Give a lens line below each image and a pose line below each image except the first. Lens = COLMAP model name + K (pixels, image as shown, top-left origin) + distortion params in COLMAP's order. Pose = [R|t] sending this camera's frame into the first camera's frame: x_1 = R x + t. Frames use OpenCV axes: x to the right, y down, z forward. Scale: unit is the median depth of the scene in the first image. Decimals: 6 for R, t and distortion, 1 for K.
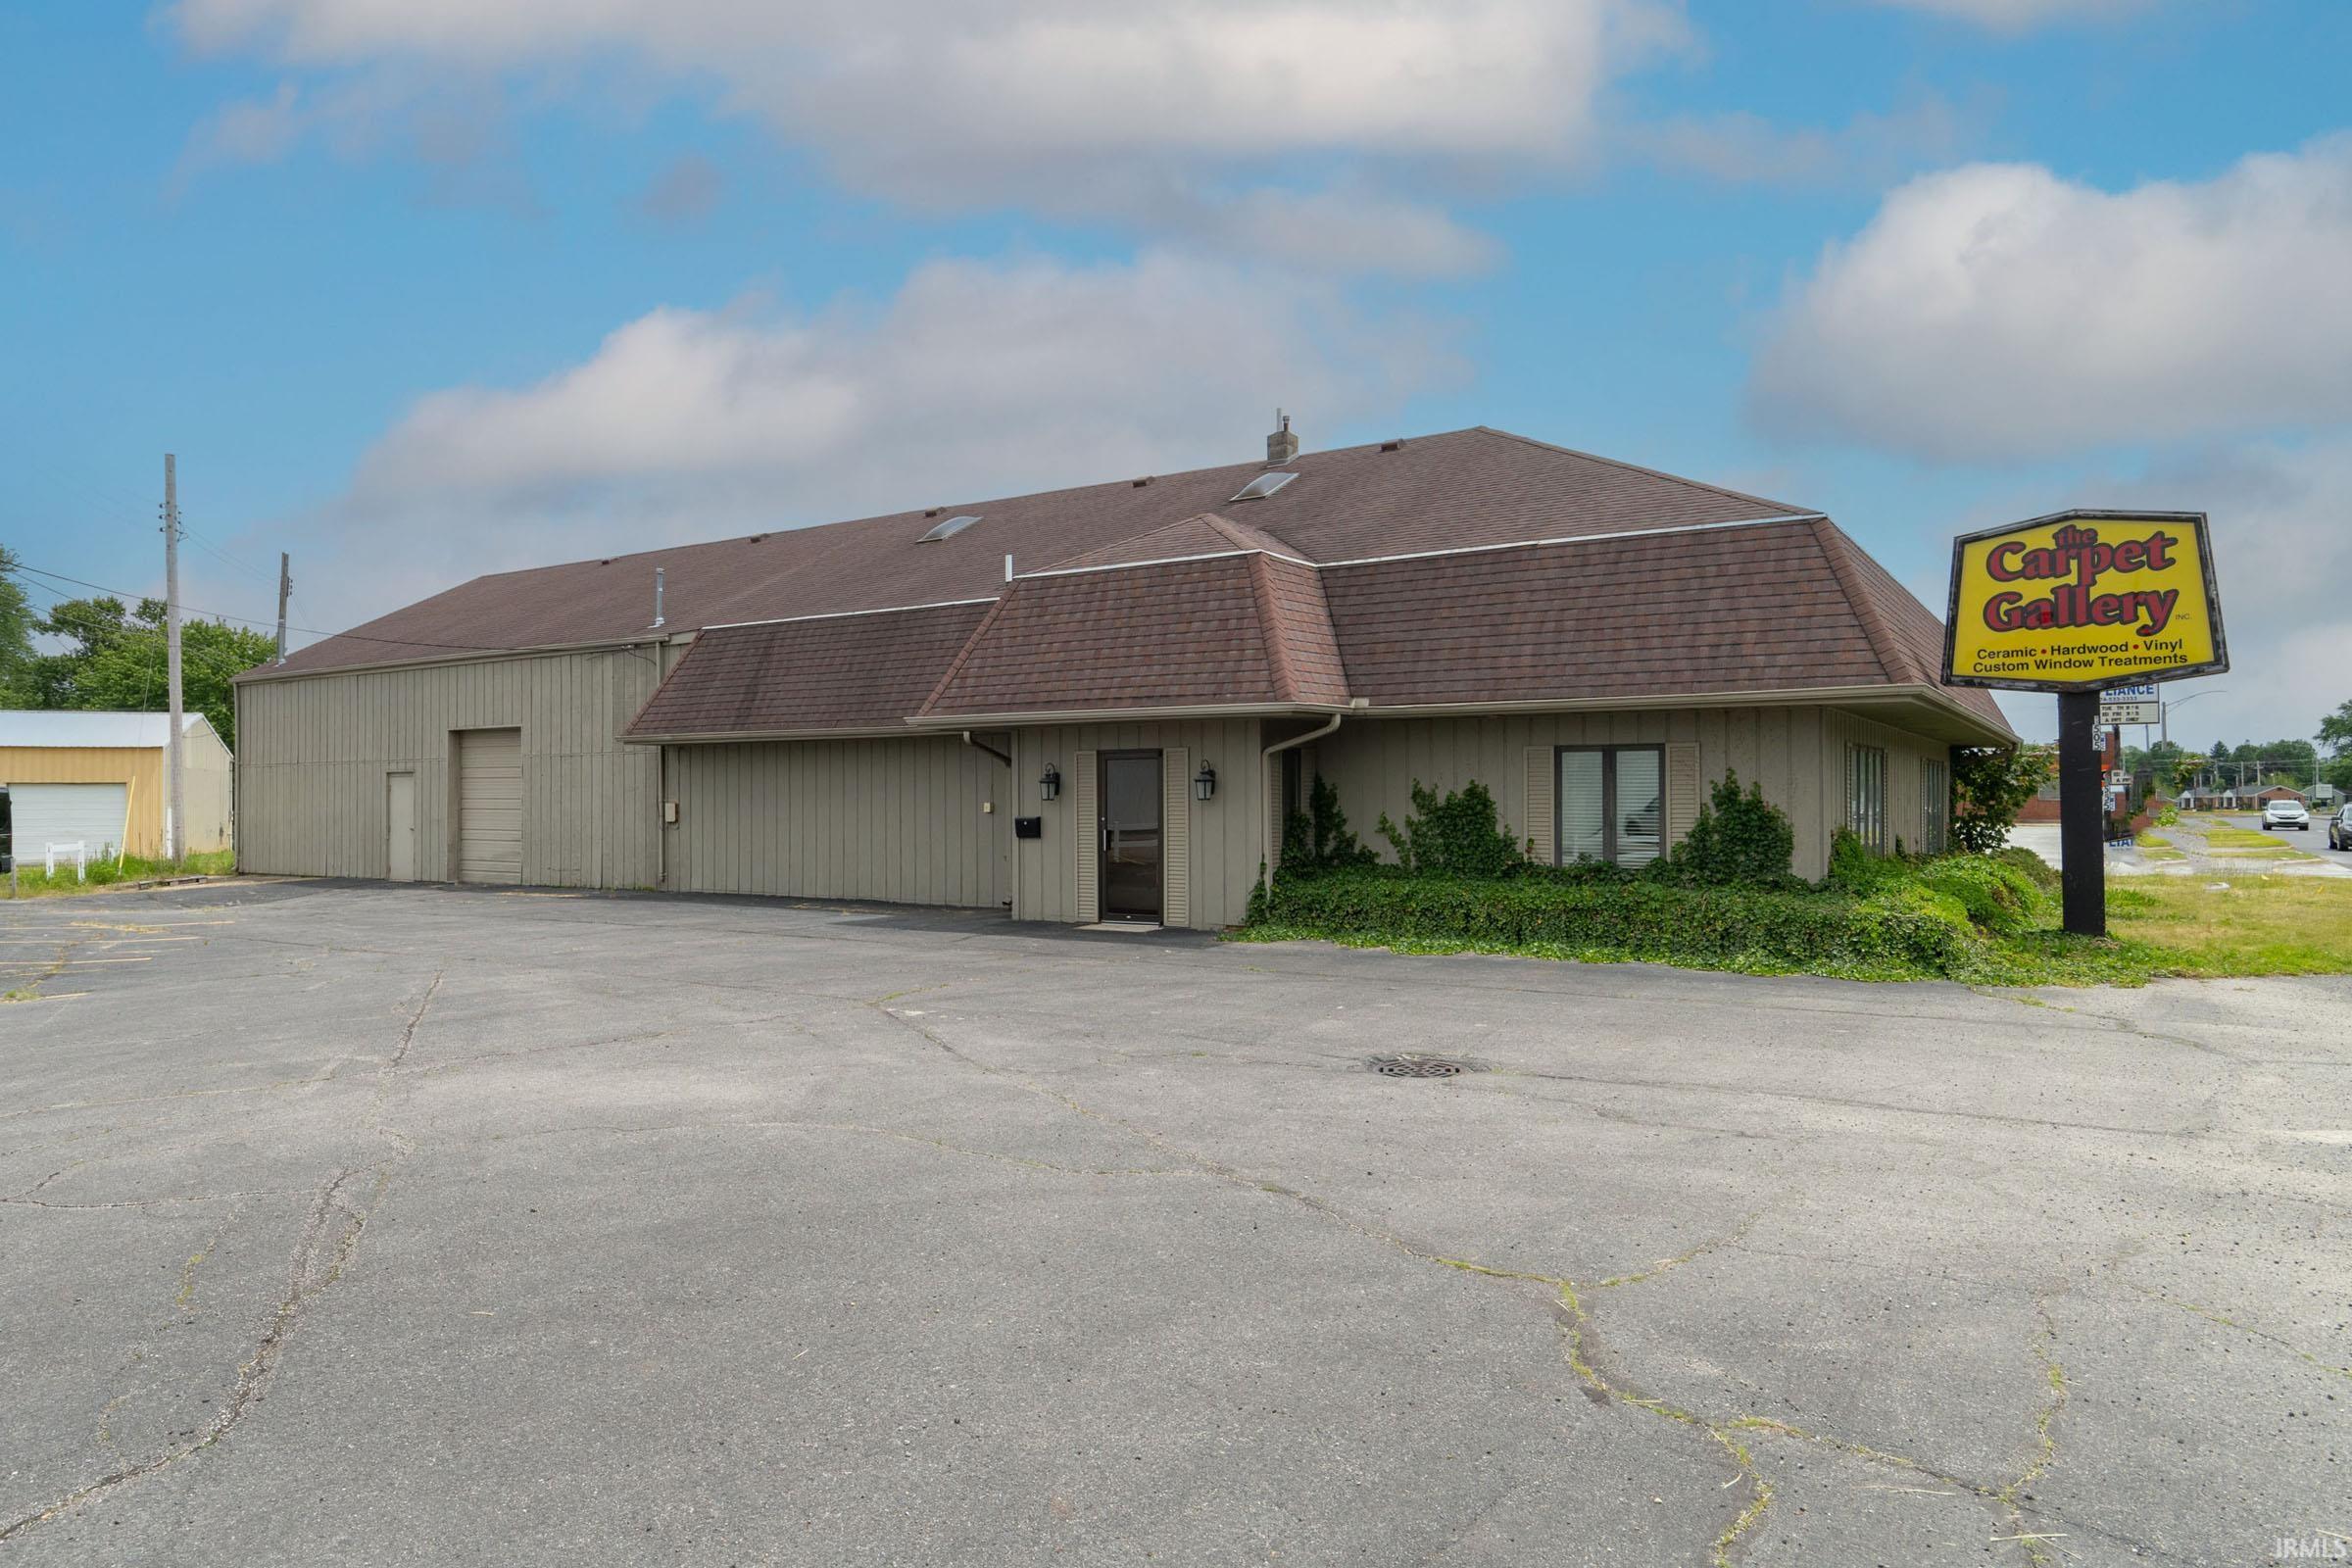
lens RADIAL K [[1520.4, 0, 1153.7], [0, 1520.4, 777.9], [0, 0, 1]] dist [0.004468, 0.009137]
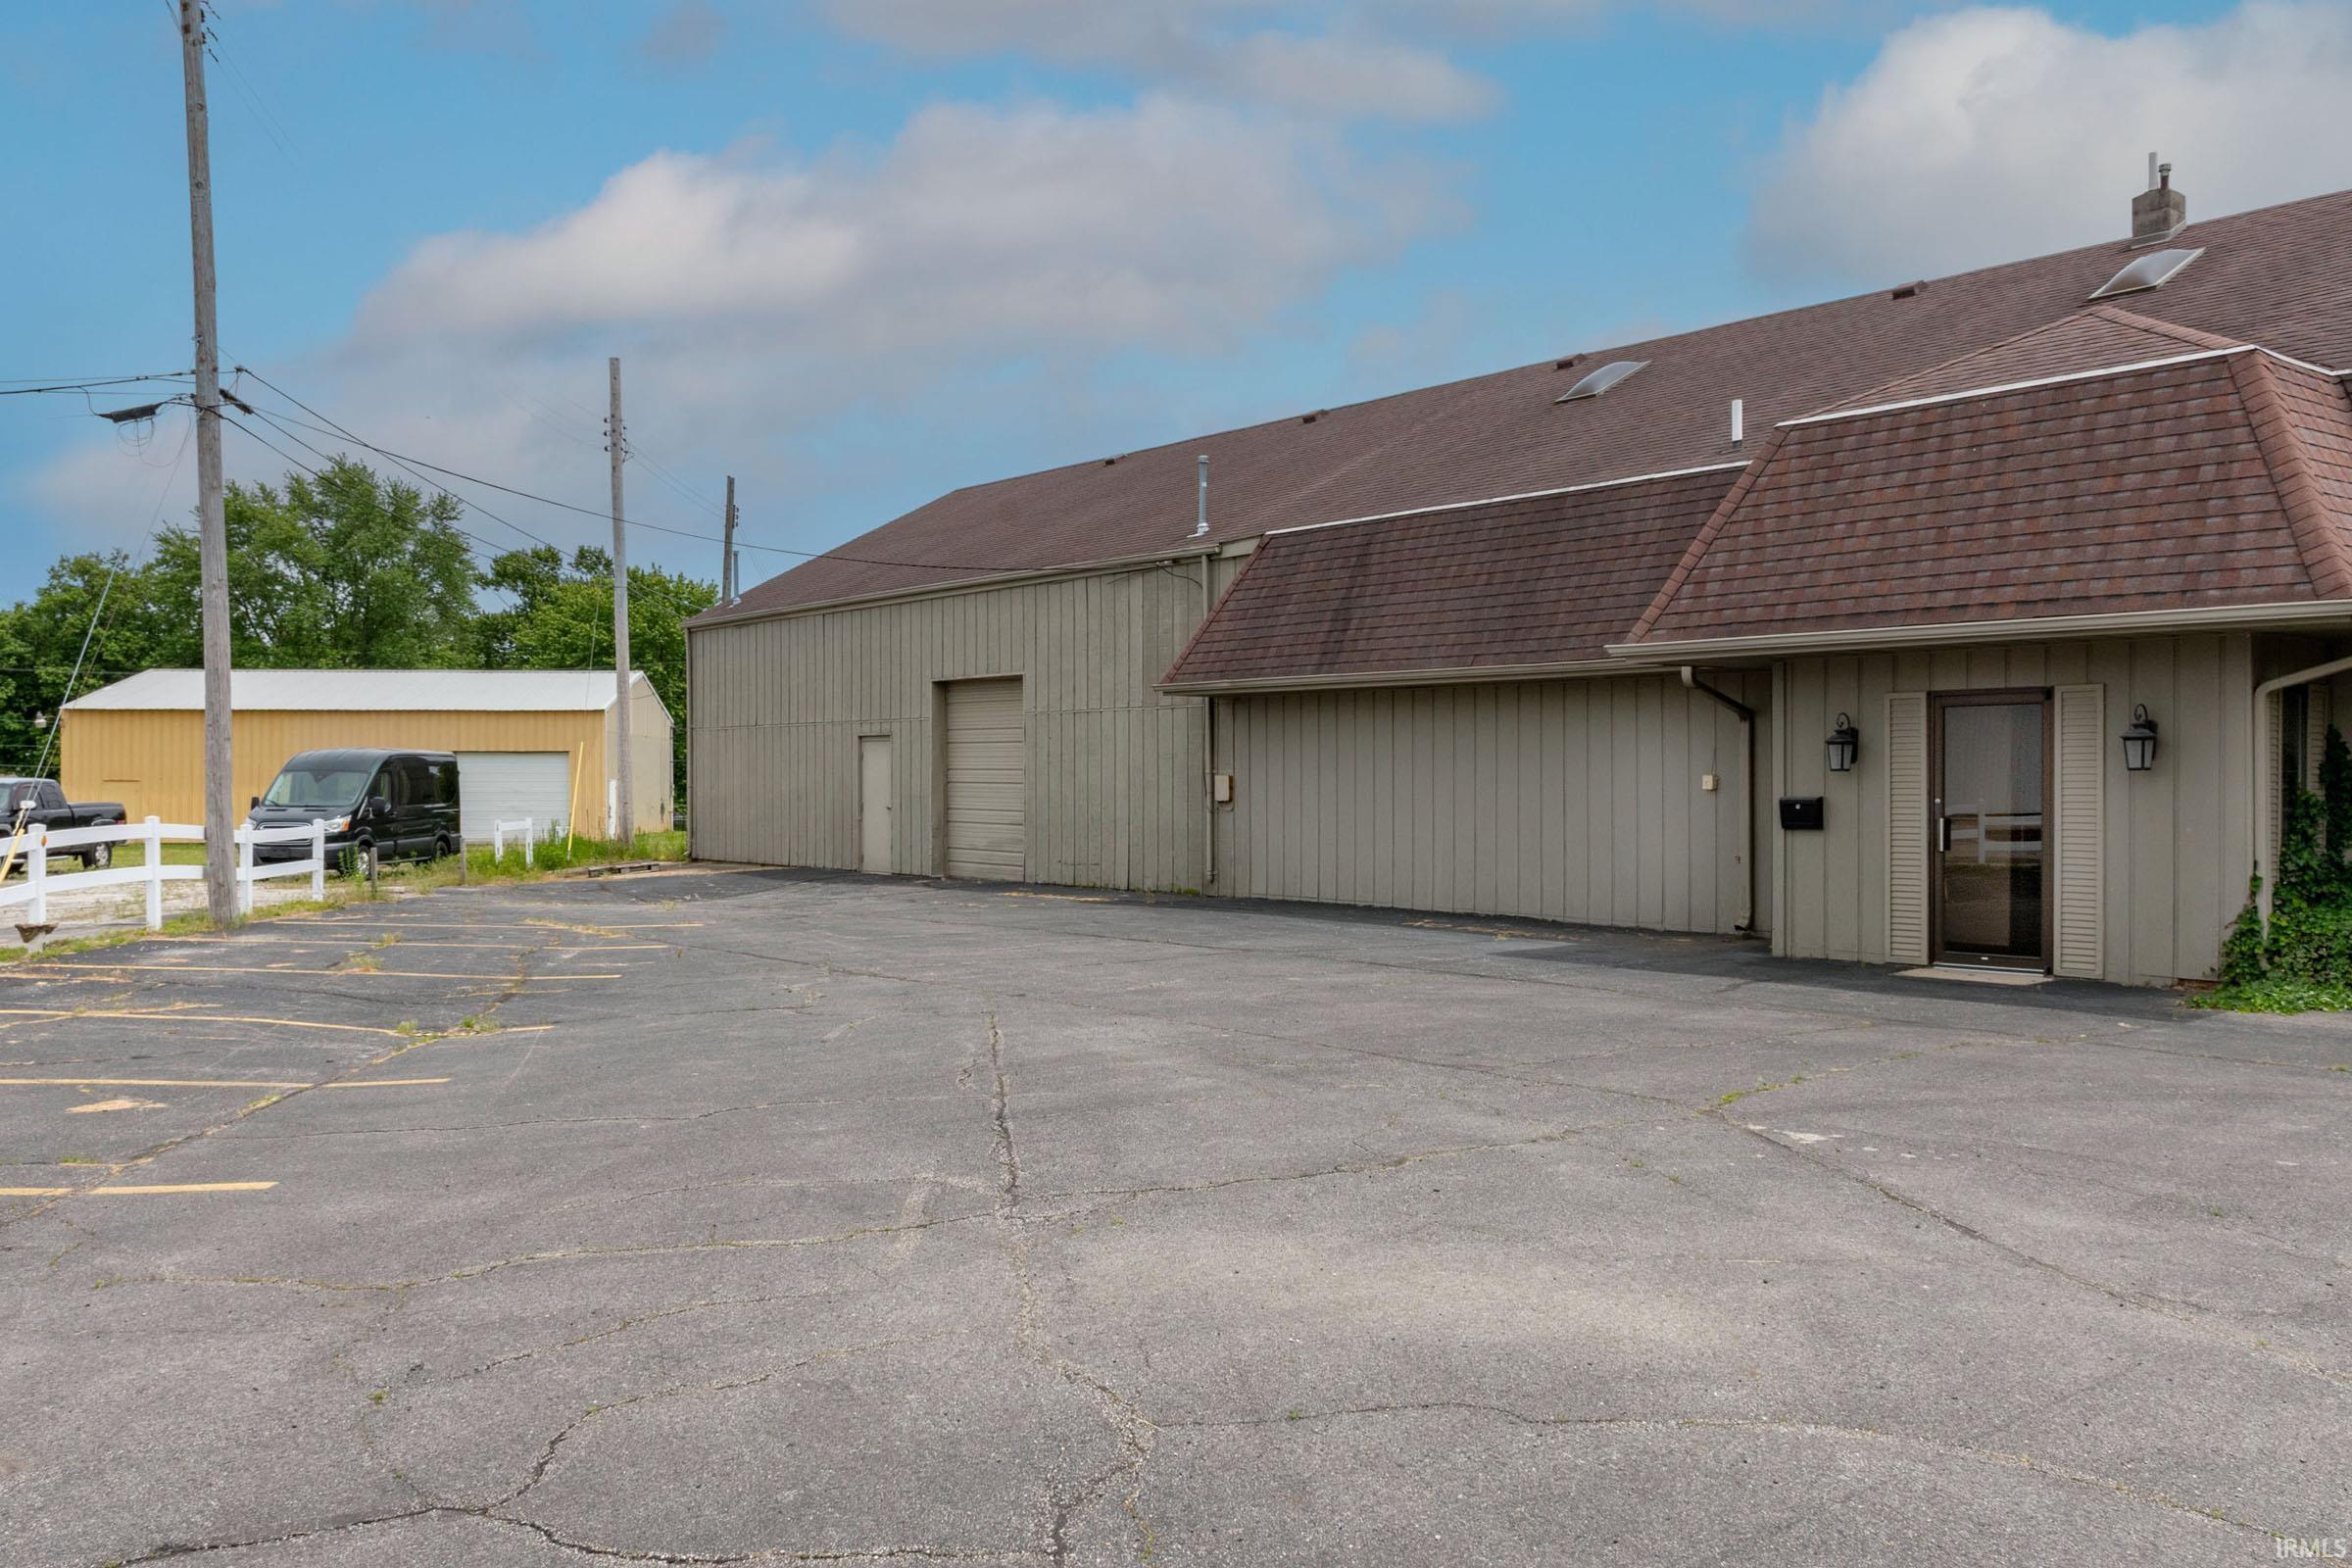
lens RADIAL K [[1912.6, 0, 1136.7], [0, 1912.6, 789.5], [0, 0, 1]] dist [0.003093, 0.007788]
pose [[0.955368, 0.004761, -0.295381, -0.111957], [0.001770, 0.999760, 0.021840, 0.004442], [0.295414, -0.021388, 0.955130, 0.144158]]
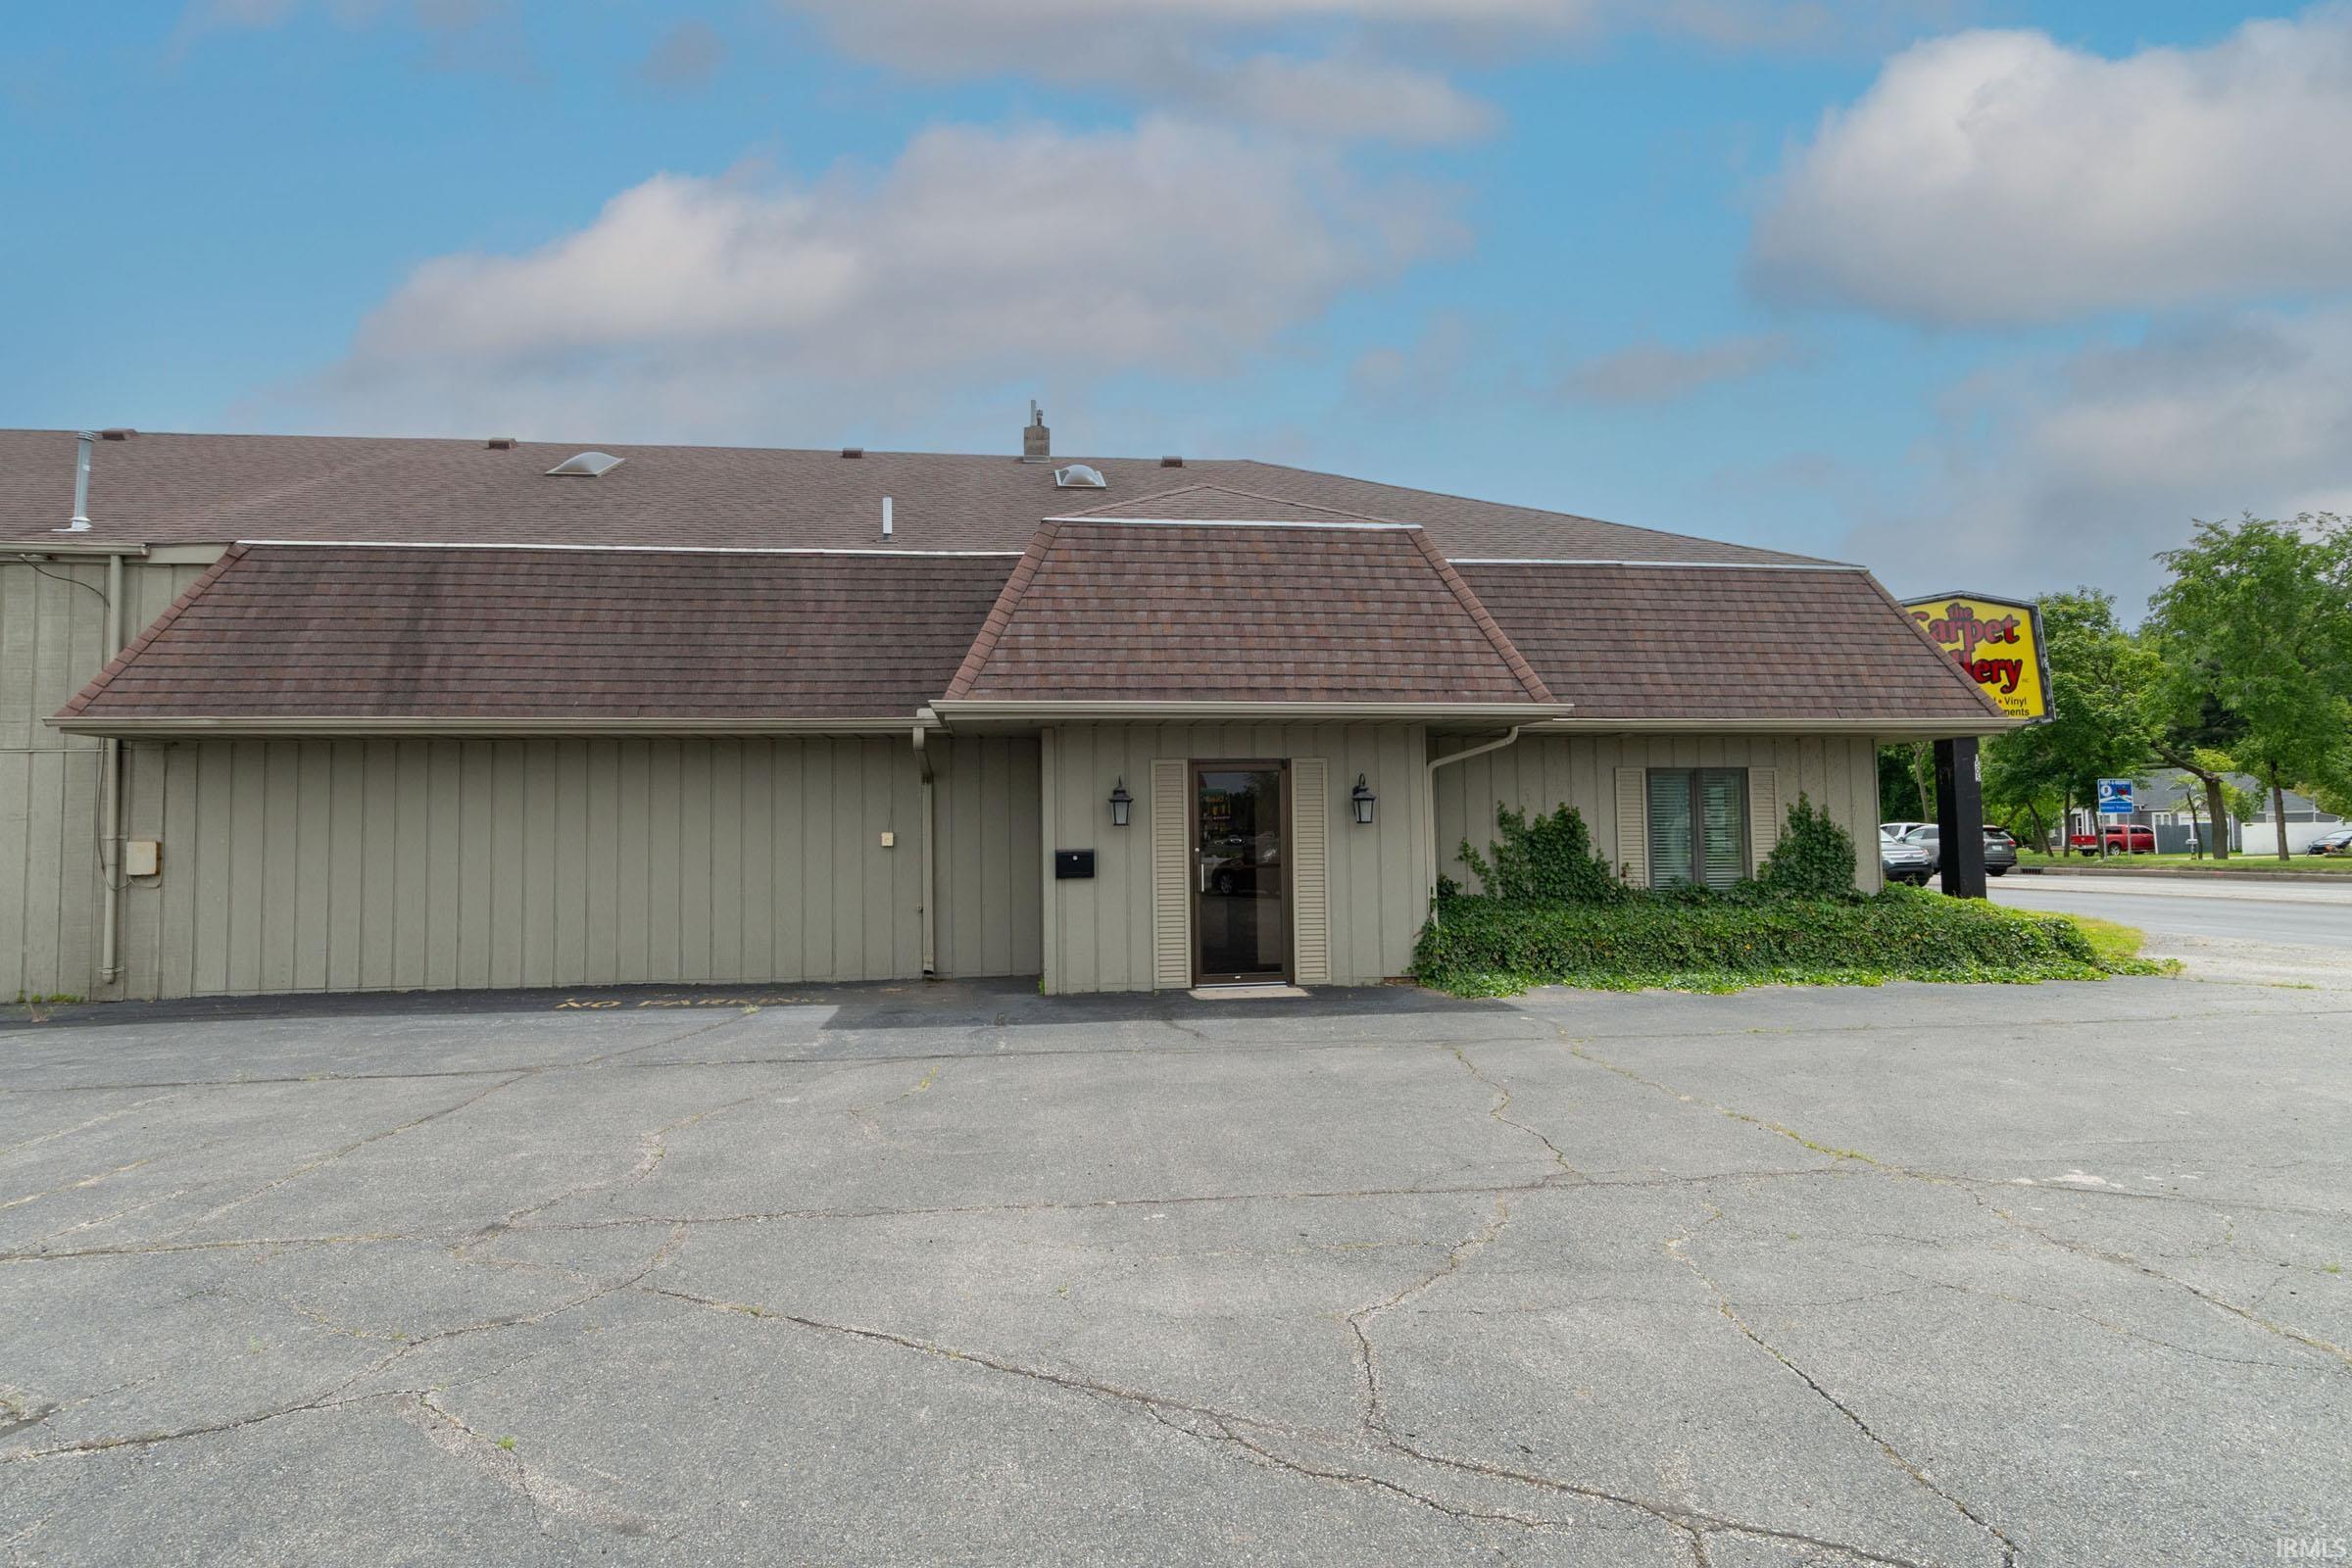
lens RADIAL K [[1235.2, 0, 1199.1], [0, 1235.2, 769.3], [0, 0, 1]] dist [-0.001086, -0.000974]
pose [[0.750928, 0.031286, 0.659642, -0.426112], [0.000514, 0.998849, -0.047959, 0.016051], [-0.660383, 0.036353, 0.750048, 0.518670]]
